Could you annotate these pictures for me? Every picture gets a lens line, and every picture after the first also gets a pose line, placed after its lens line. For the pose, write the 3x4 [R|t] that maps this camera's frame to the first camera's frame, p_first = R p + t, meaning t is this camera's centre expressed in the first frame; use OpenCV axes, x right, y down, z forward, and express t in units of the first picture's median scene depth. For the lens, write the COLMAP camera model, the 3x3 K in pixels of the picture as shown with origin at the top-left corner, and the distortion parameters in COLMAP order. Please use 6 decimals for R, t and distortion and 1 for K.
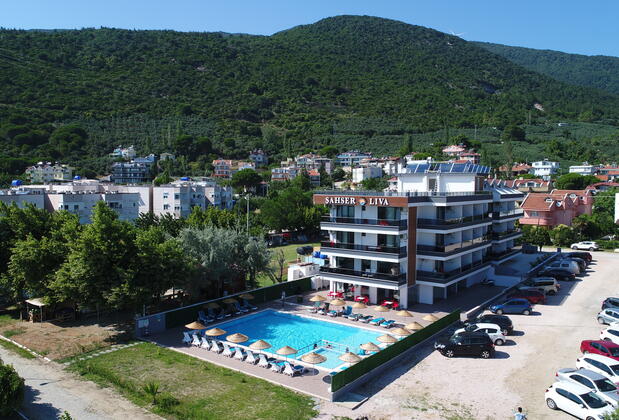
lens RADIAL K [[499.1, 0, 309.5], [0, 499.1, 210.0], [0, 0, 1]] dist [-0.005145, -0.006991]
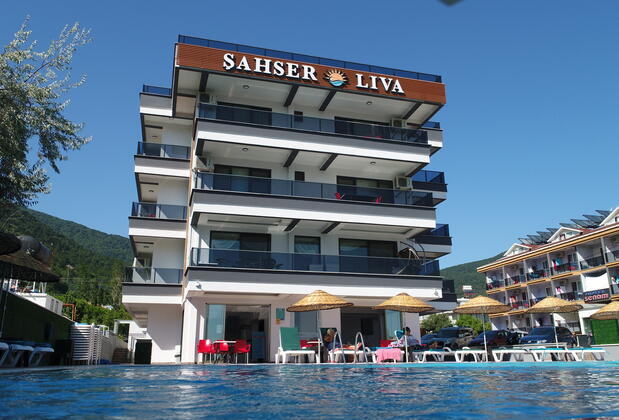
lens RADIAL K [[499.1, 0, 309.5], [0, 499.1, 210.0], [0, 0, 1]] dist [-0.005145, -0.006991]
pose [[0.591333, 0.261209, 0.762951, -0.195110], [0.028304, 0.938783, -0.343345, 0.225017], [-0.805930, 0.224626, 0.547740, 0.783932]]
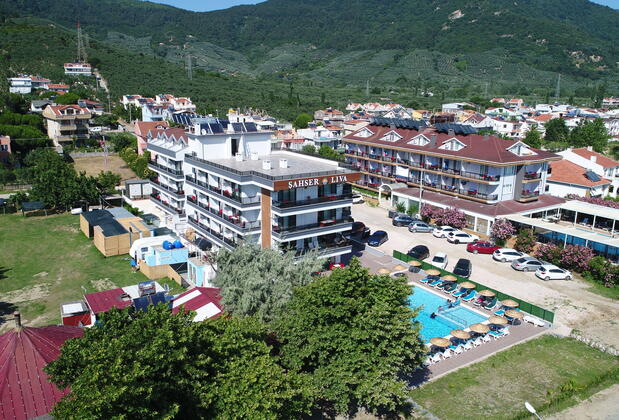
lens RADIAL K [[499.1, 0, 309.5], [0, 499.1, 210.0], [0, 0, 1]] dist [-0.005145, -0.006991]
pose [[0.299515, -0.197512, 0.933424, -0.893433], [0.022996, 0.979548, 0.199893, -0.154675], [-0.953815, -0.038406, 0.297931, 0.679320]]
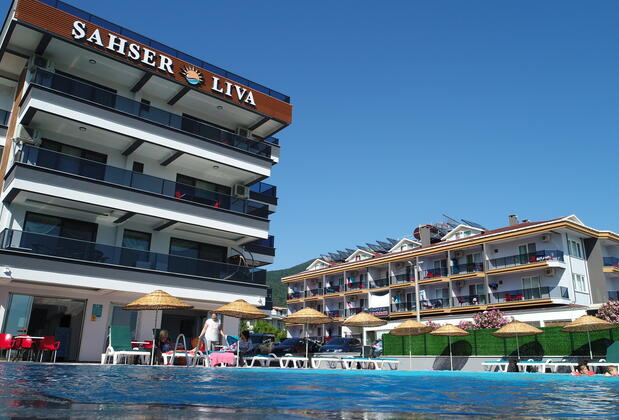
lens RADIAL K [[499.1, 0, 309.5], [0, 499.1, 210.0], [0, 0, 1]] dist [-0.005145, -0.006991]
pose [[0.222139, 0.325916, 0.918930, -0.212652], [0.020837, 0.940676, -0.338666, 0.224194], [-0.974792, 0.094379, 0.202169, 0.802719]]
